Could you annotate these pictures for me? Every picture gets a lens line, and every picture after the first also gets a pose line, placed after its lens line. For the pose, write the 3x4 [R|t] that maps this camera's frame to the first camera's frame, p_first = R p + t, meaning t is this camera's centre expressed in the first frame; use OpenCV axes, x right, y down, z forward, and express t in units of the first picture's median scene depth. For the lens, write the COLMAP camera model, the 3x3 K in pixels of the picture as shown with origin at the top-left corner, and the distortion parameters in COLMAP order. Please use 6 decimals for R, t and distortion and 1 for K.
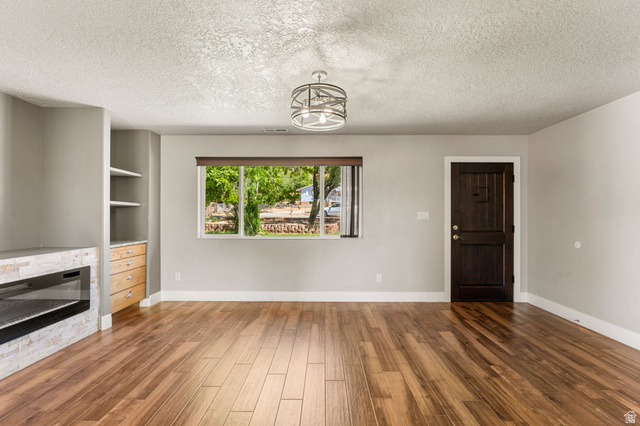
lens RADIAL K [[294.4, 0, 320.0], [0, 294.4, 213.0], [0, 0, 1]] dist [-0.001384, 0.000033]
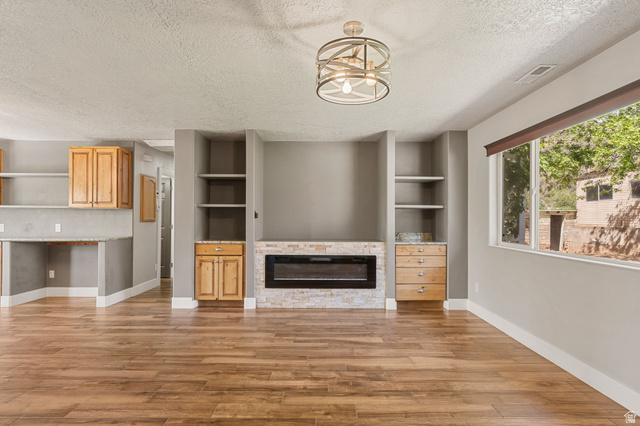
lens RADIAL K [[324.5, 0, 316.3], [0, 324.5, 217.5], [0, 0, 1]] dist [-0.006025, -0.000019]
pose [[0.007322, -0.003614, -0.999967, 0.662654], [0.005807, 0.999977, -0.003572, 0.013407], [0.999956, -0.005781, 0.007342, 0.722519]]
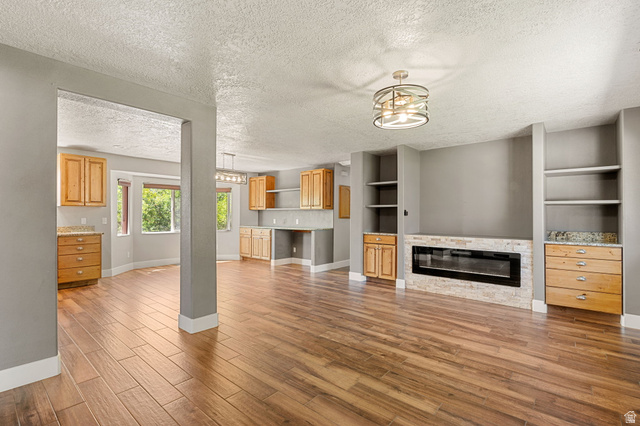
lens RADIAL K [[294.4, 0, 320.0], [0, 294.4, 213.0], [0, 0, 1]] dist [-0.001384, 0.000033]
pose [[-0.641240, -0.008587, -0.767292, 0.765440], [0.004218, 0.999883, -0.014716, 0.017018], [0.767328, -0.012673, -0.641129, 1.152649]]
